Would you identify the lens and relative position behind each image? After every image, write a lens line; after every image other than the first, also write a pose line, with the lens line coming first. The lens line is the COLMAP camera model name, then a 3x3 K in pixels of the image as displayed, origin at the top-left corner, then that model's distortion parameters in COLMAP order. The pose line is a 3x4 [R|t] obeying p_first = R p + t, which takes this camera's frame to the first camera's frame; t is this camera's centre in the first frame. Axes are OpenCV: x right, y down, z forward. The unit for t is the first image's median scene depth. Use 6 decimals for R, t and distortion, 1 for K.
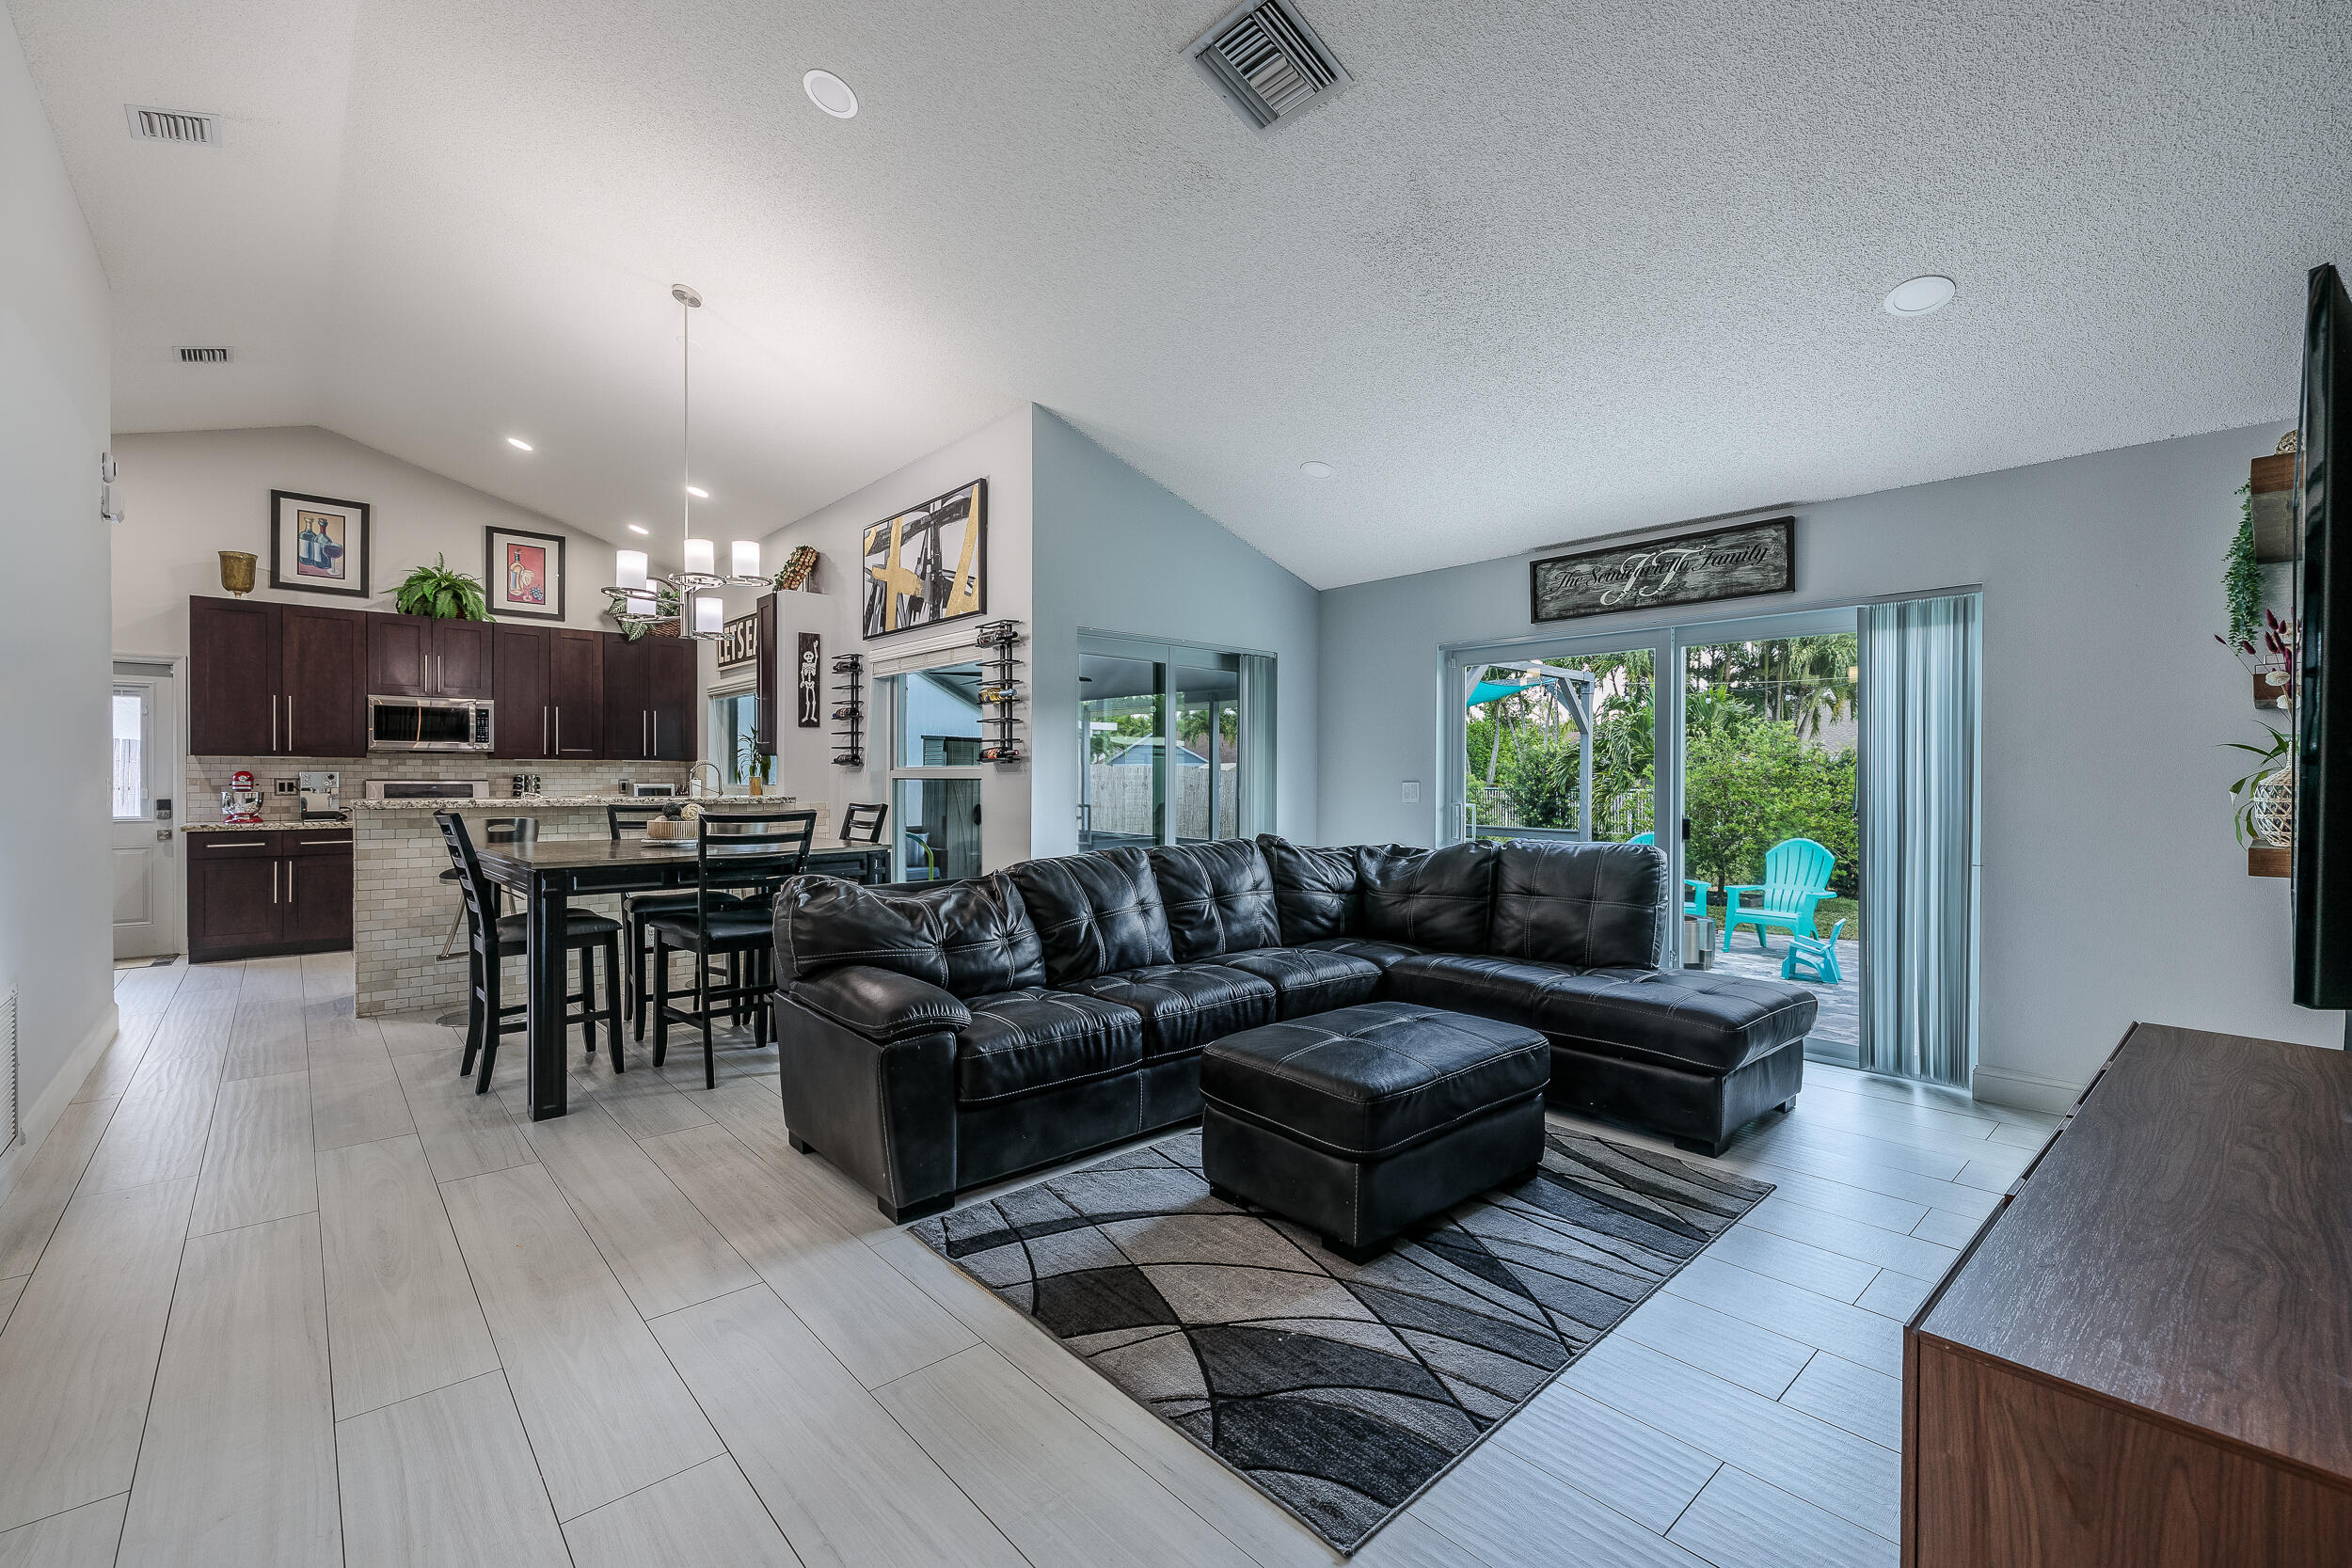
lens RADIAL K [[988.4, 0, 1192.5], [0, 988.4, 785.0], [0, 0, 1]] dist [-0.004304, 0.000869]
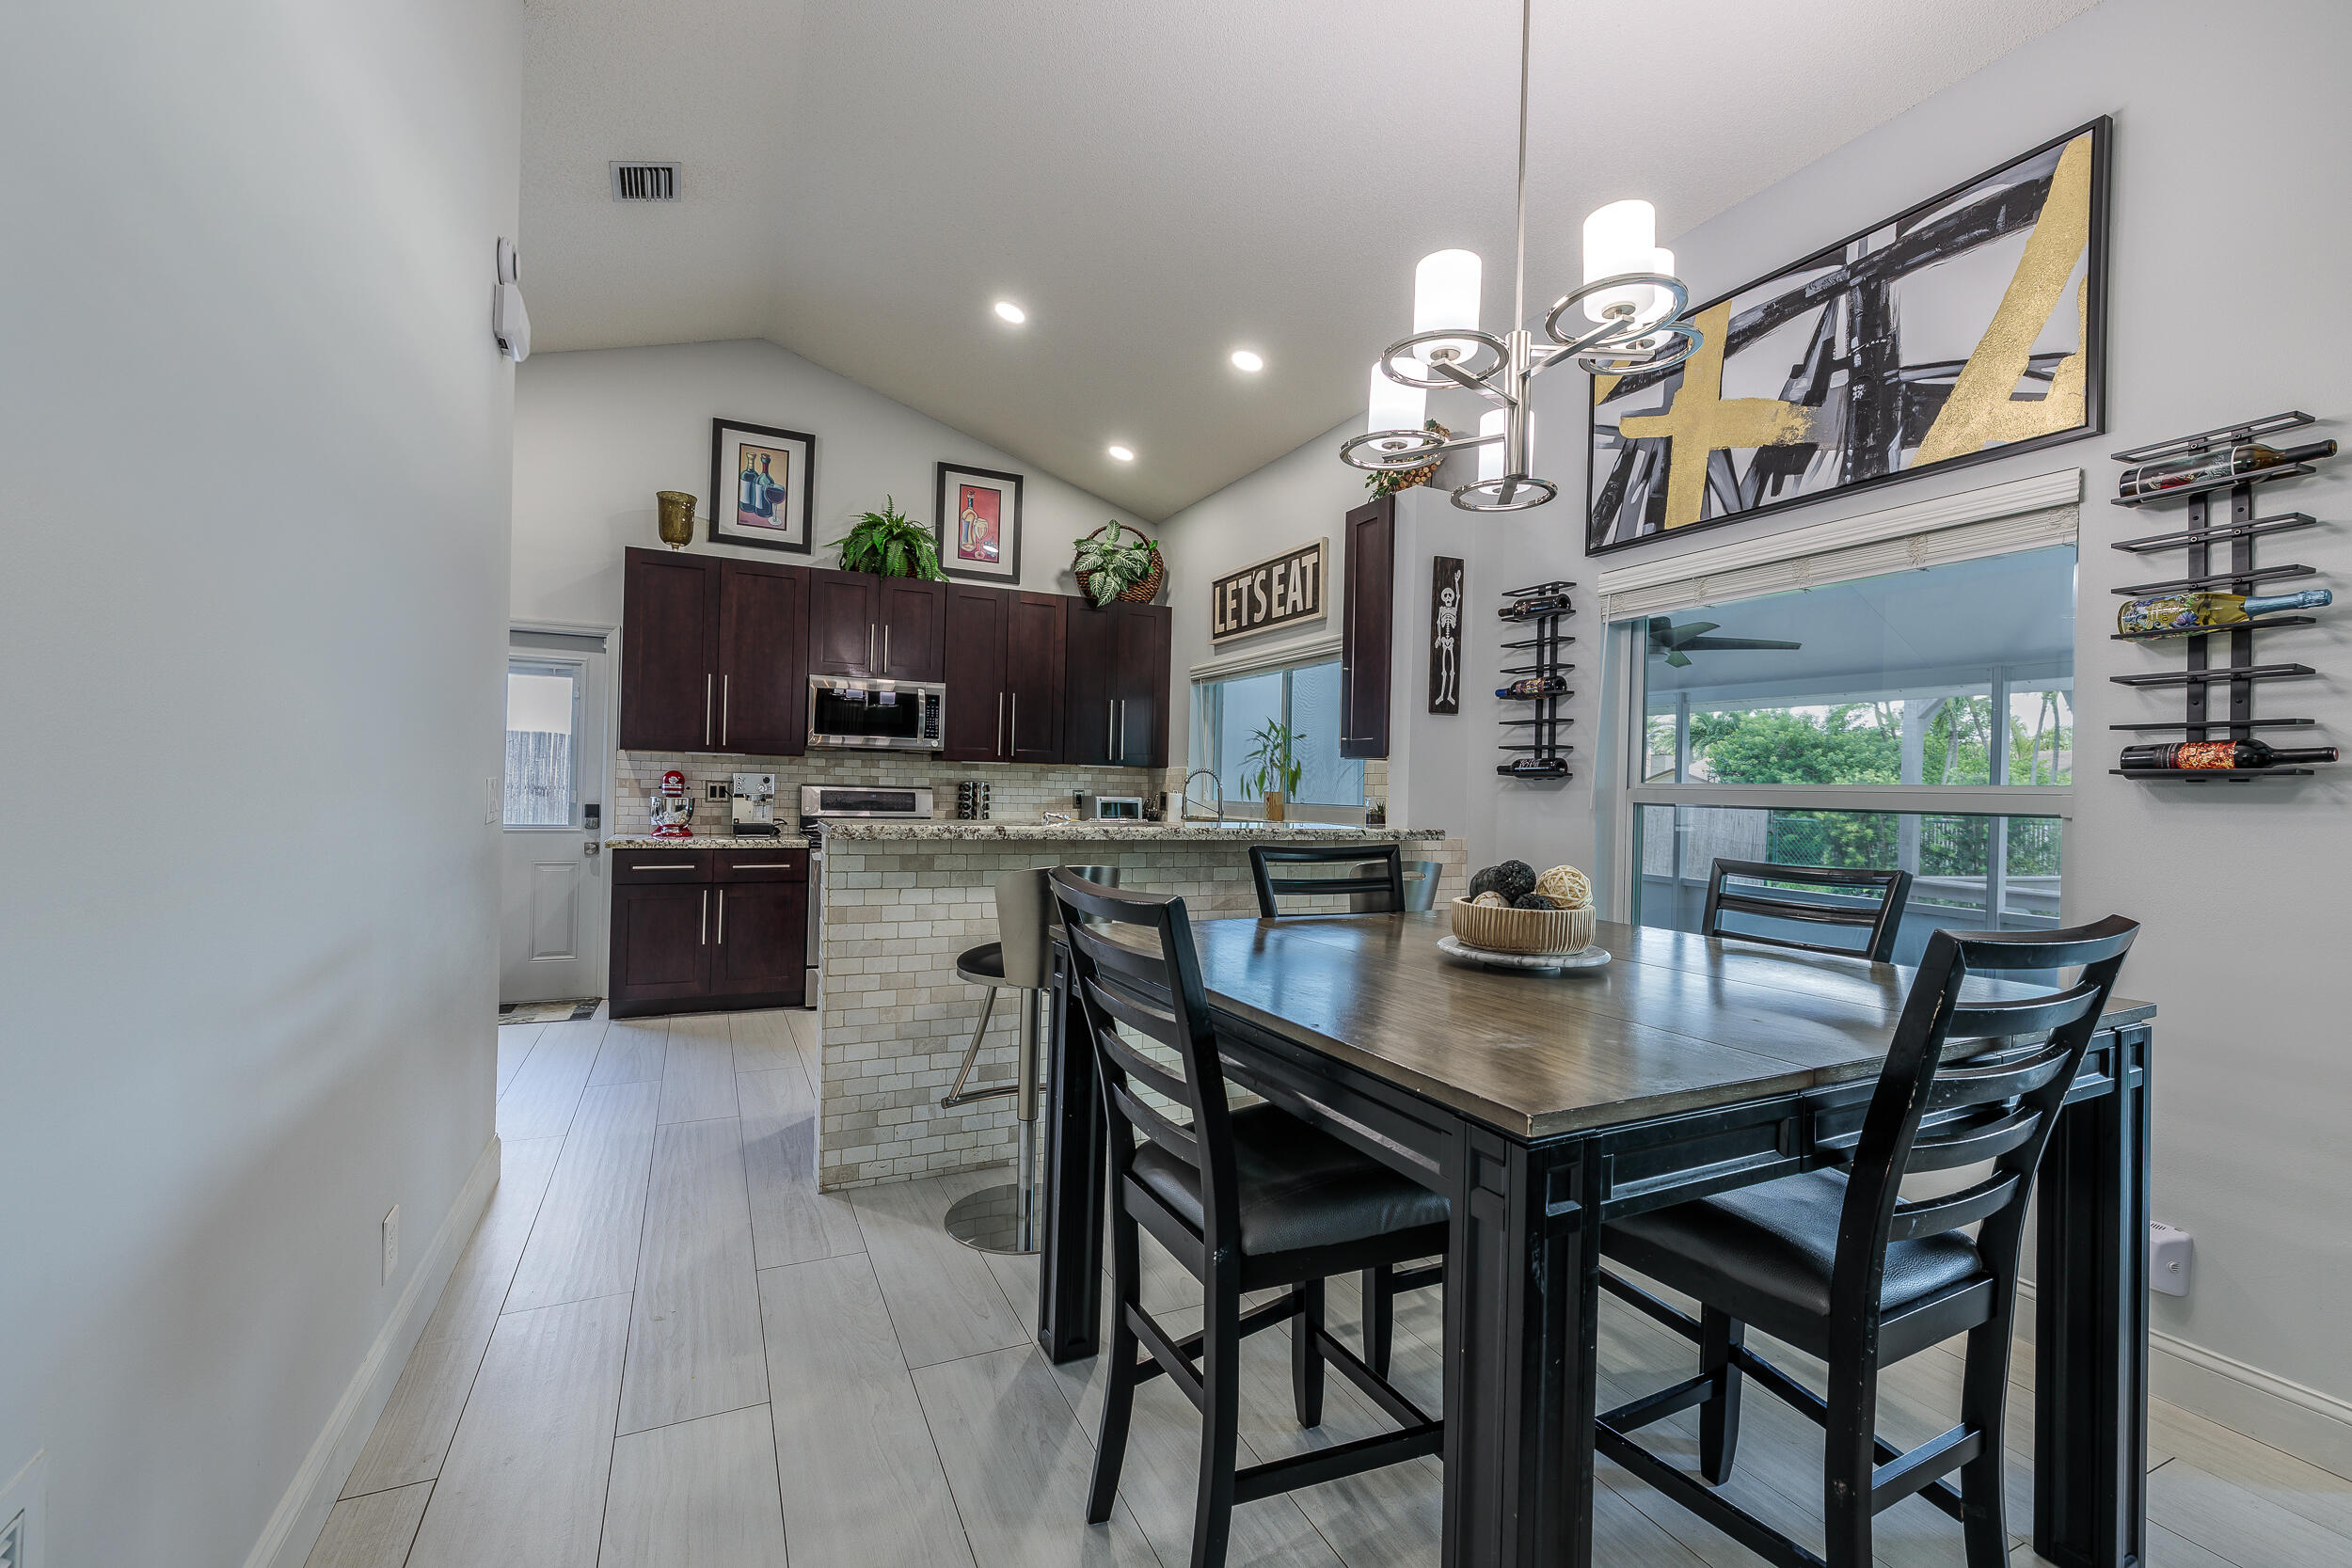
lens RADIAL K [[988.4, 0, 1195.3], [0, 988.4, 786.3], [0, 0, 1]] dist [-0.004304, 0.000869]
pose [[0.960922, 0.021185, -0.276009, -0.353150], [-0.025034, 0.999632, -0.010430, -0.003896], [0.275686, 0.016932, 0.961099, 0.365164]]
